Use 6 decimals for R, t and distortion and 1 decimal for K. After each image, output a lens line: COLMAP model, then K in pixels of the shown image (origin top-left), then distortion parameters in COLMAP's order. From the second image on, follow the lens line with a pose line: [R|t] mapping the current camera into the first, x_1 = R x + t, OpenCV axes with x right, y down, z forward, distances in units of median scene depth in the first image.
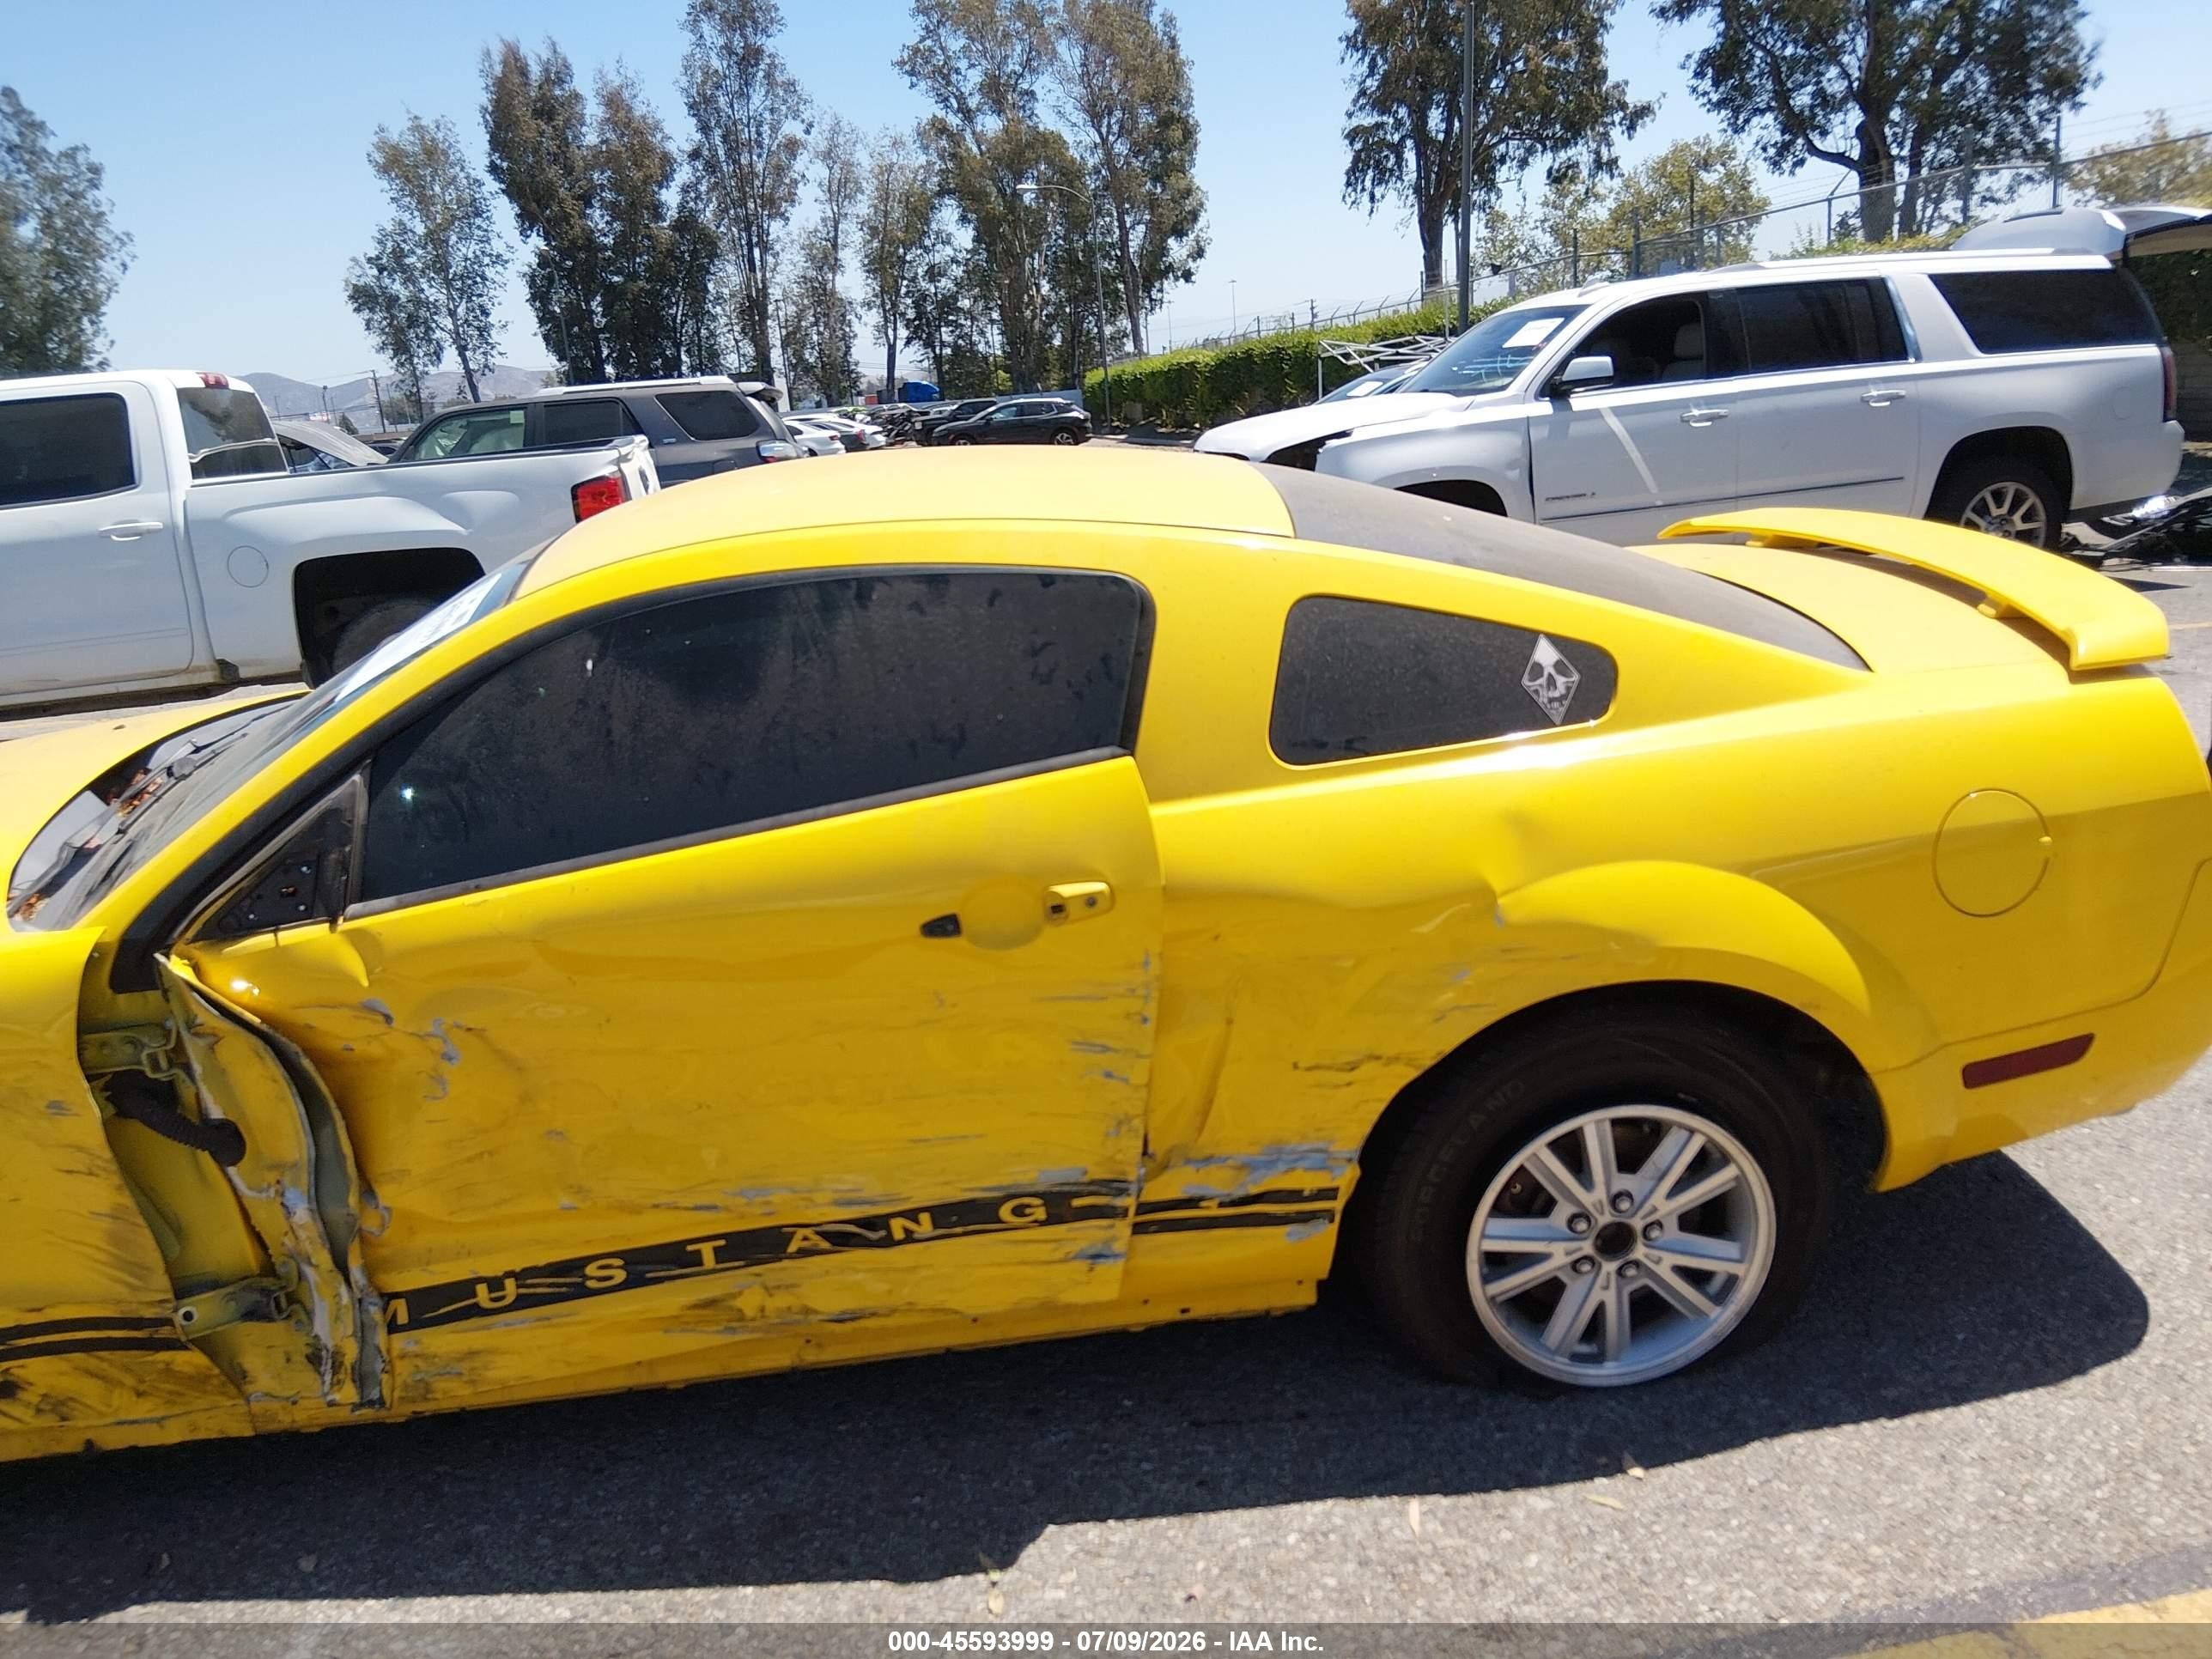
lens RADIAL K [[1670.8, 0, 1088.6], [0, 1670.8, 843.9], [0, 0, 1]] dist [0.127166, -0.236167]
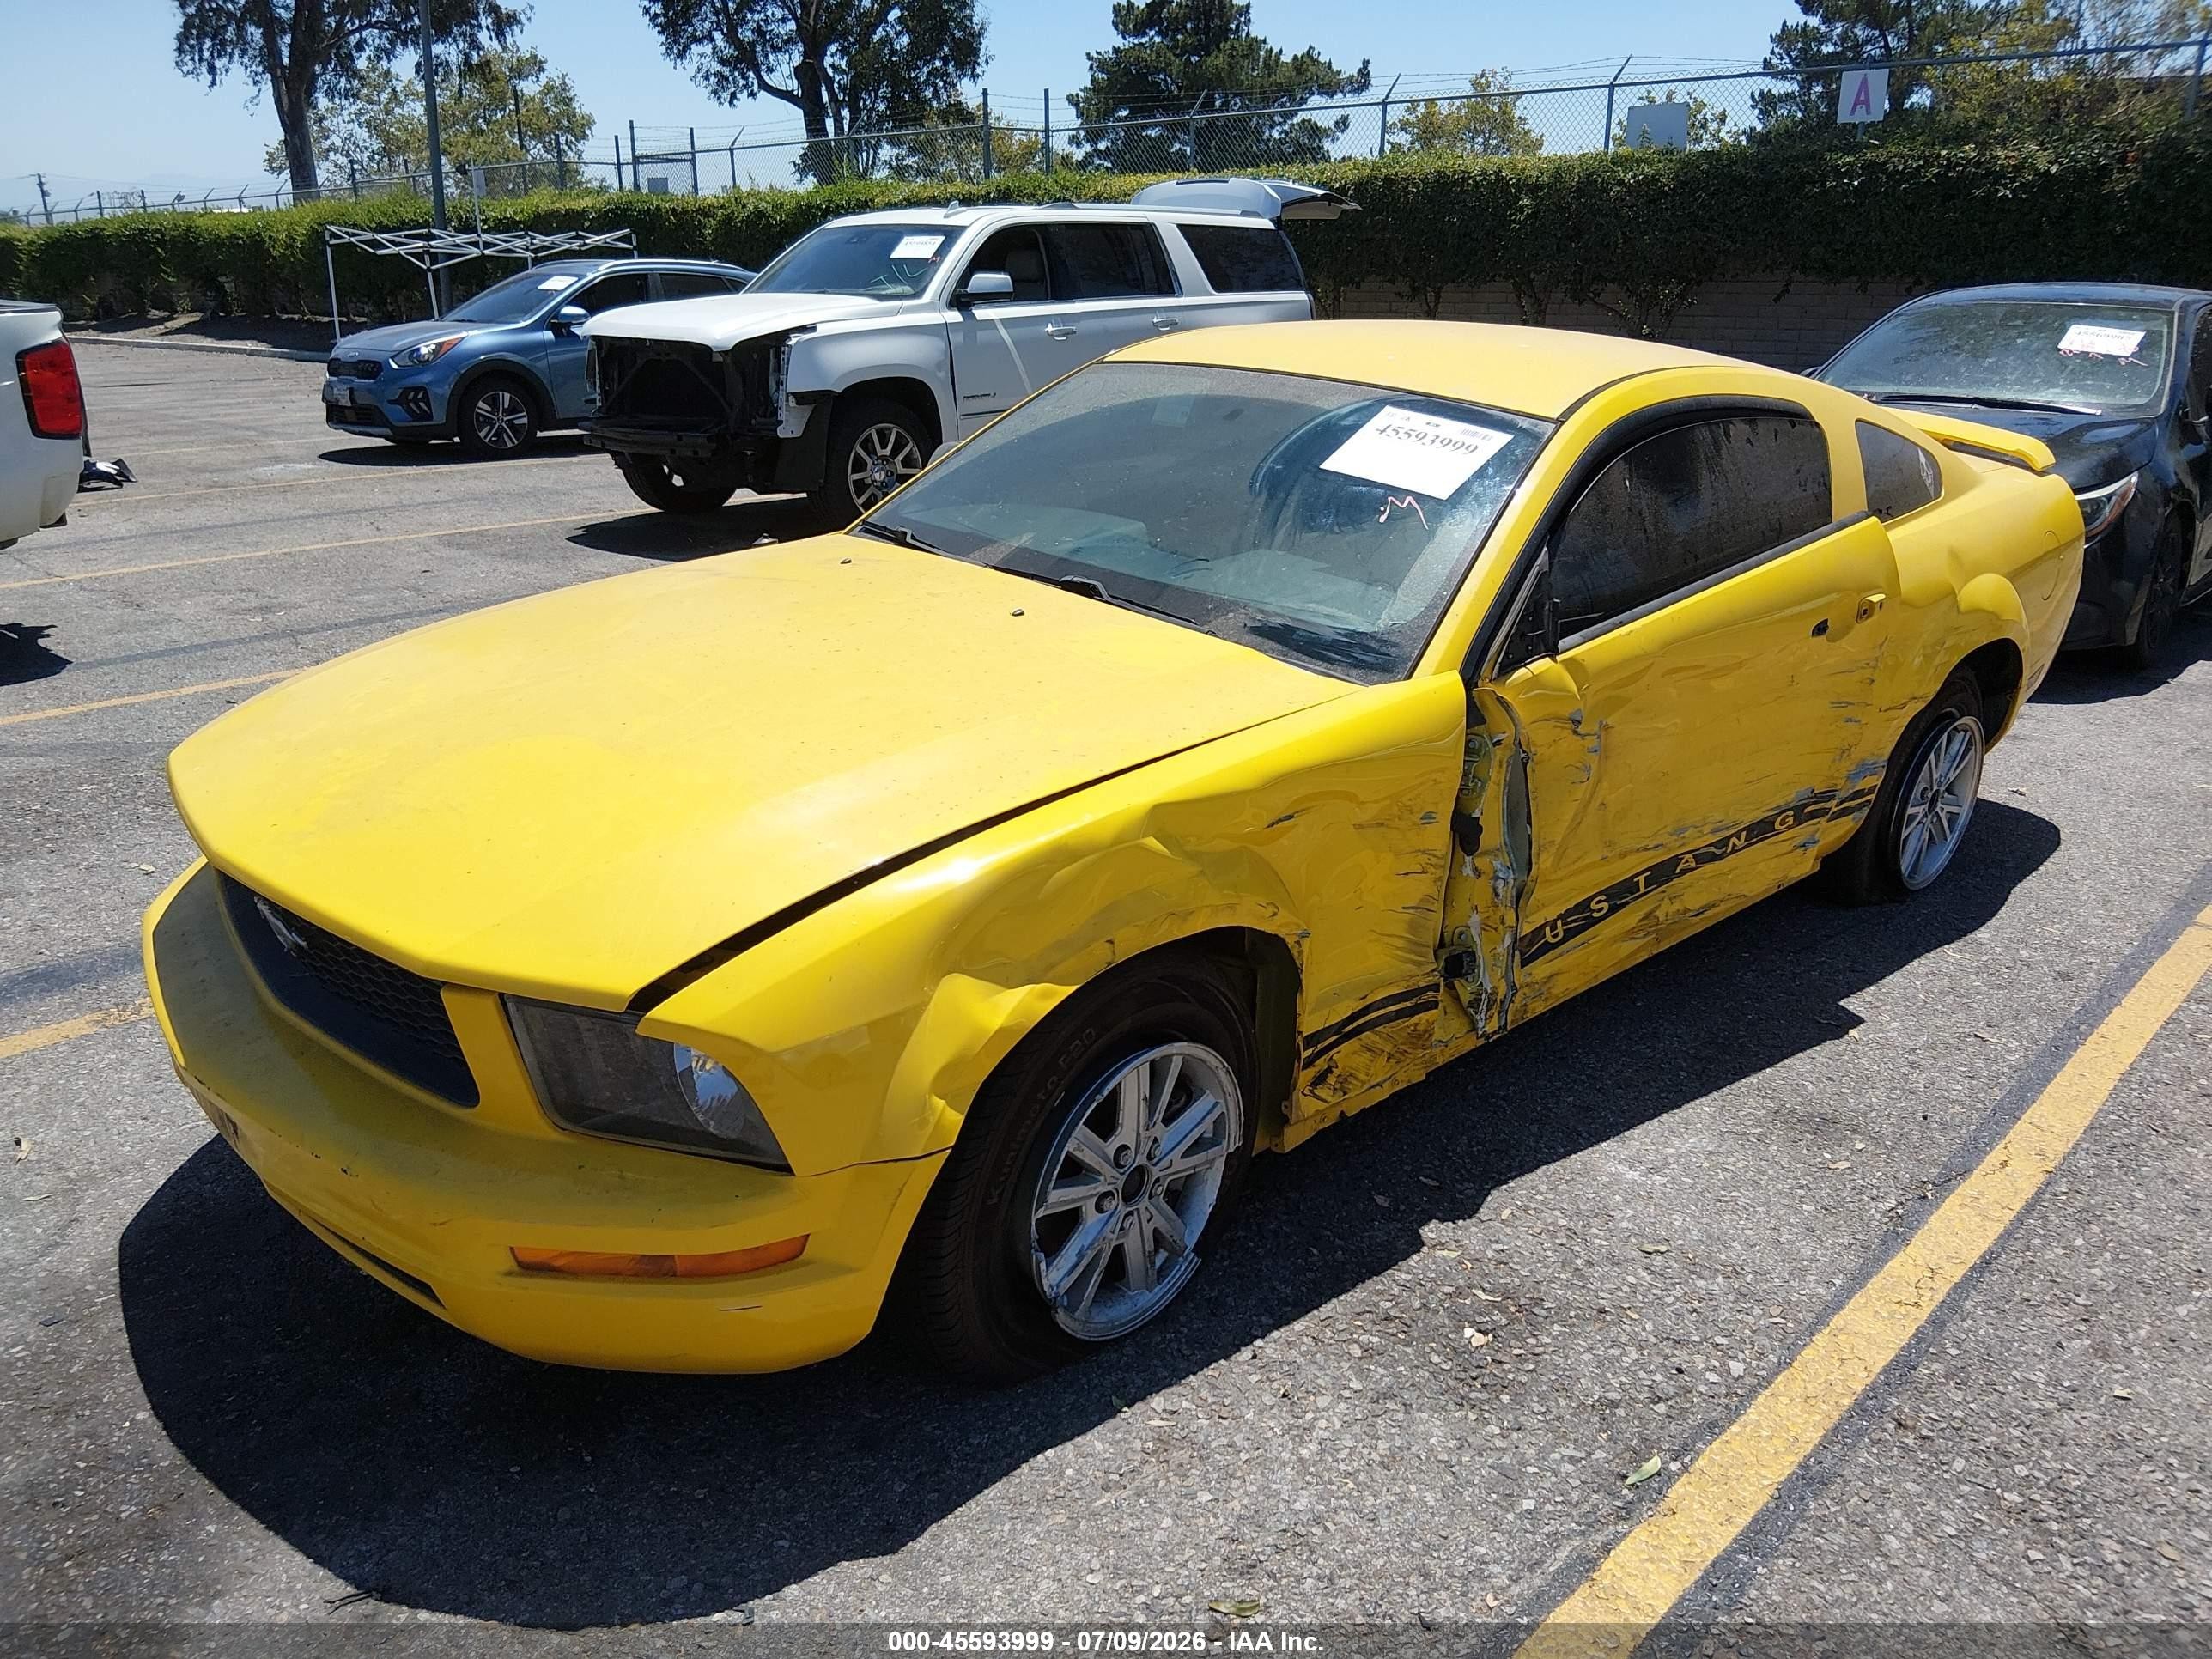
lens RADIAL K [[1679.4, 0, 1095.2], [0, 1679.4, 838.0], [0, 0, 1]] dist [0.091313, -0.158153]
pose [[0.789116, -0.133397, 0.599584, -0.230347], [0.107495, 0.991060, 0.079020, 0.006563], [-0.604765, 0.002096, 0.796402, 0.021382]]
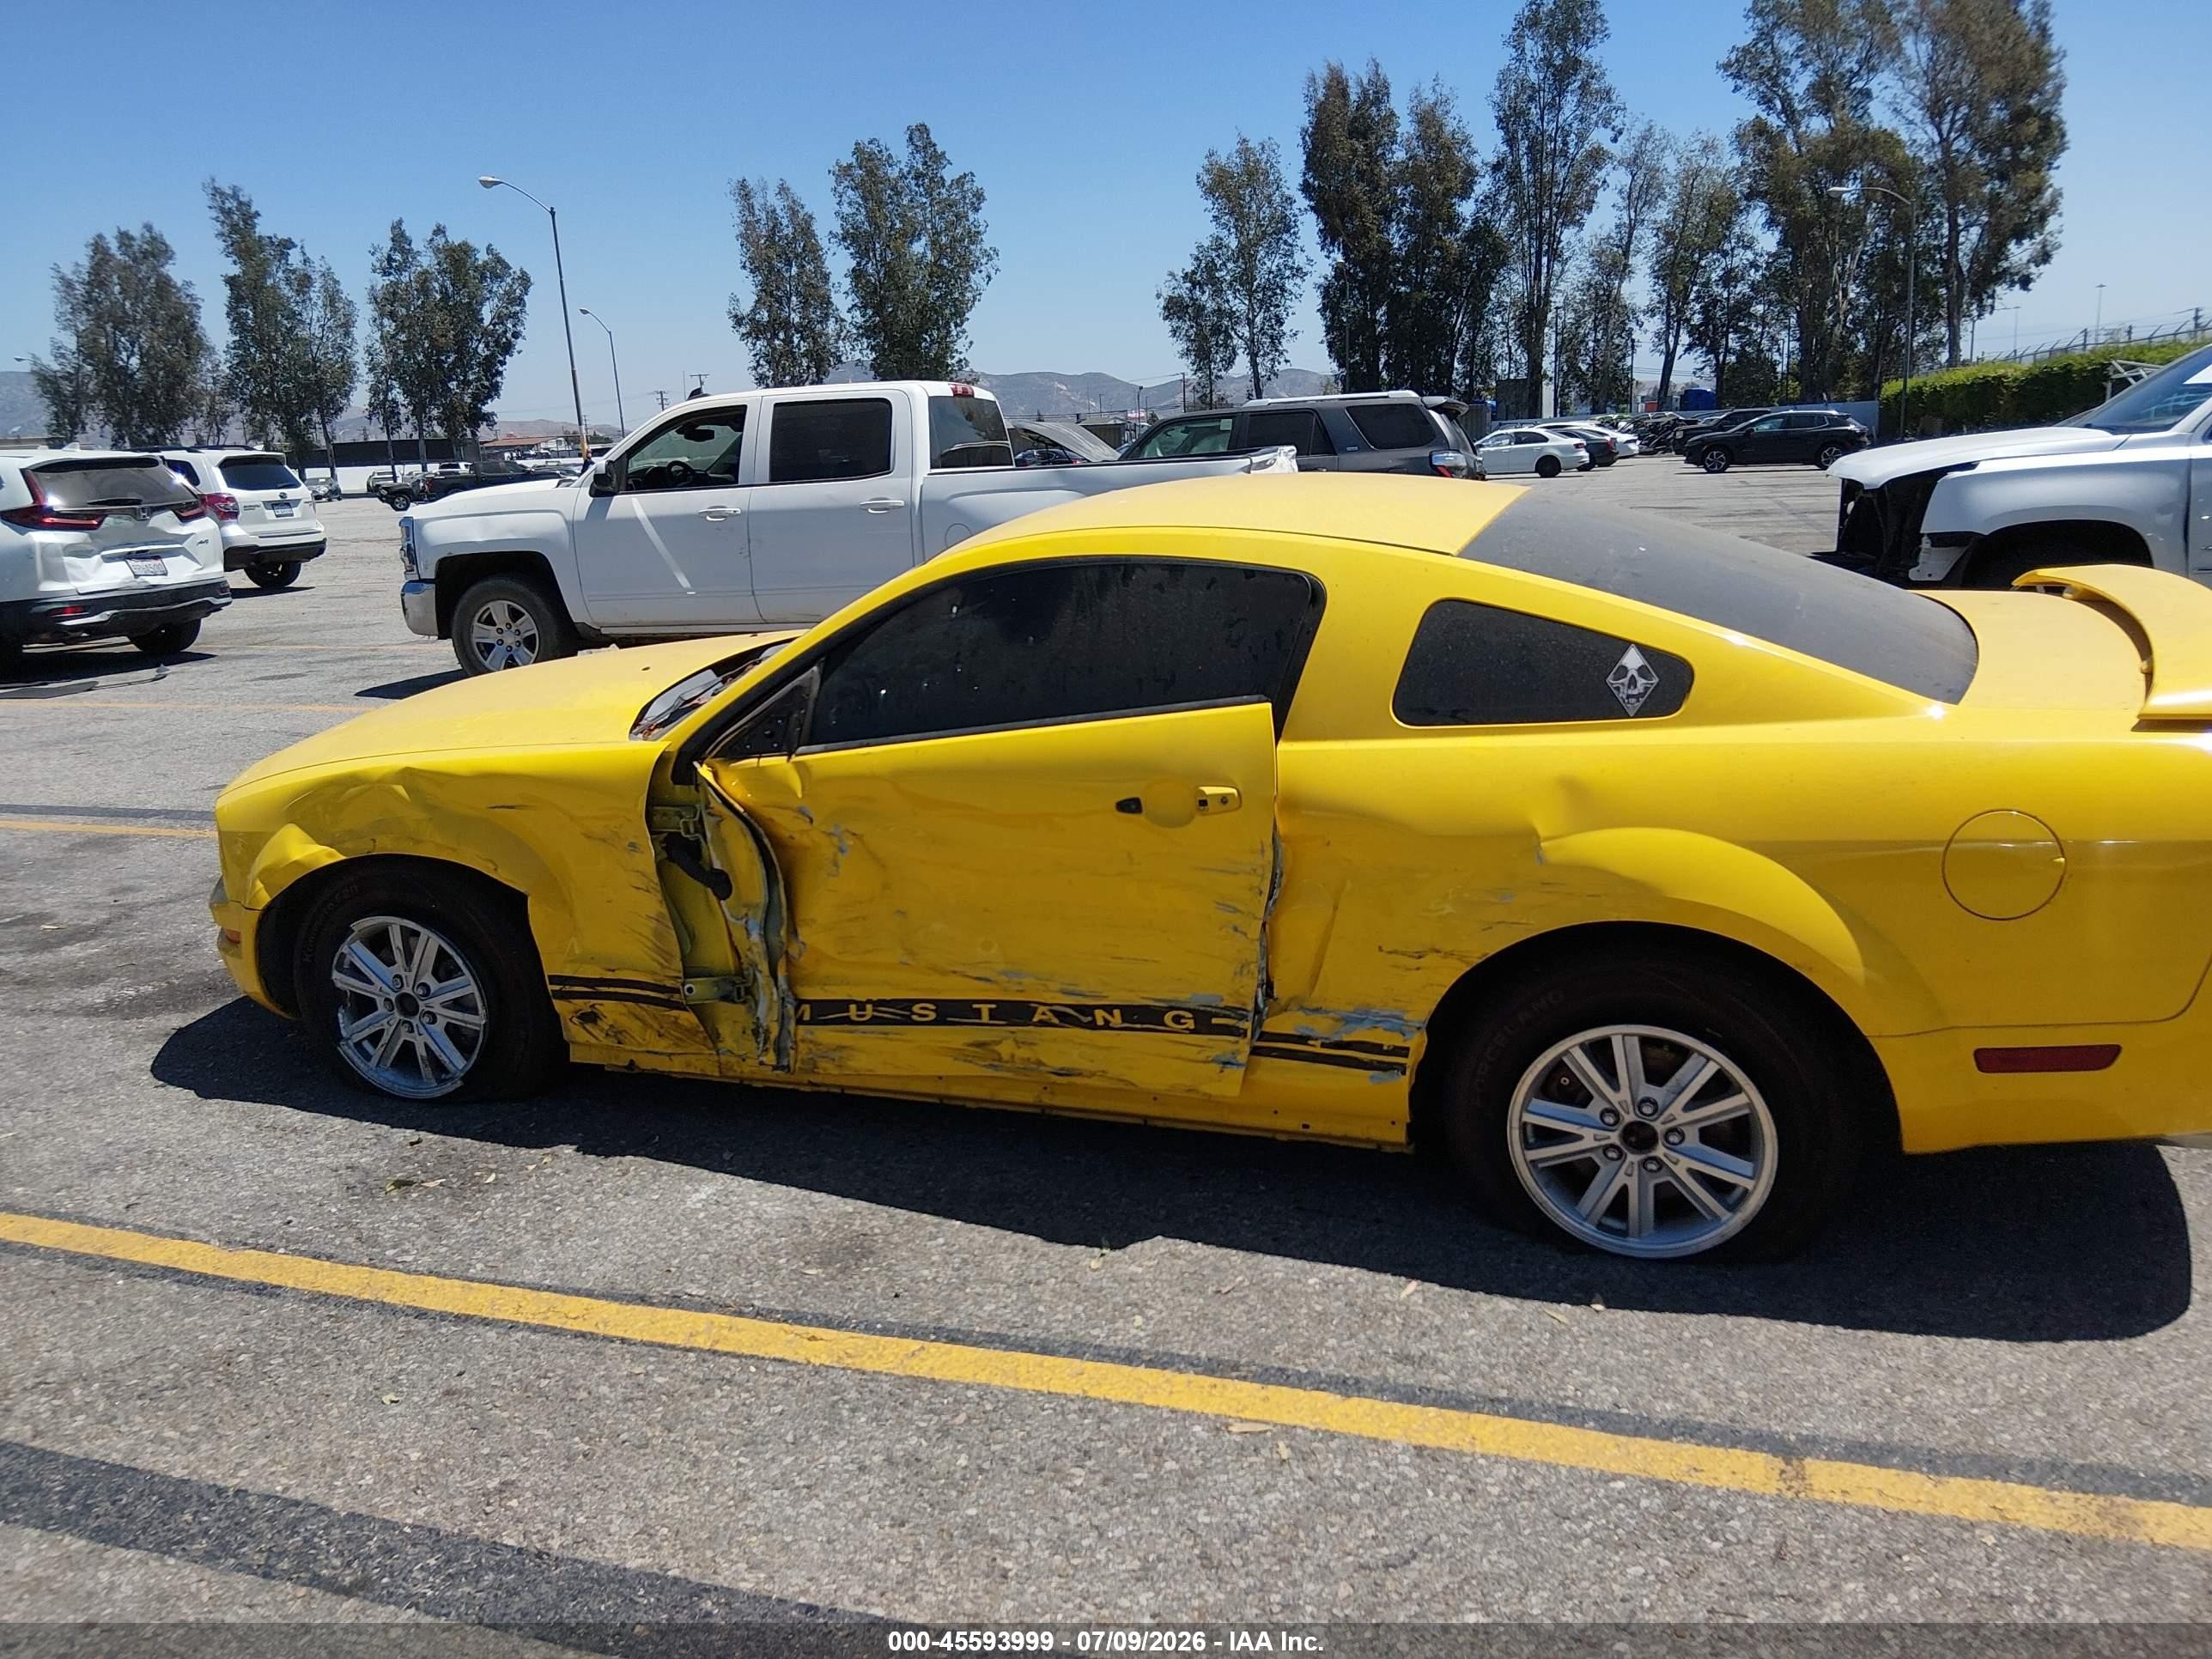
lens RADIAL K [[1648.1, 0, 1079.2], [0, 1648.1, 824.5], [0, 0, 1]] dist [0.104011, -0.177142]
pose [[0.902161, 0.130787, -0.411096, 0.067027], [-0.134693, 0.990694, 0.019593, 0.006345], [0.409832, 0.037696, 0.911382, -0.046261]]
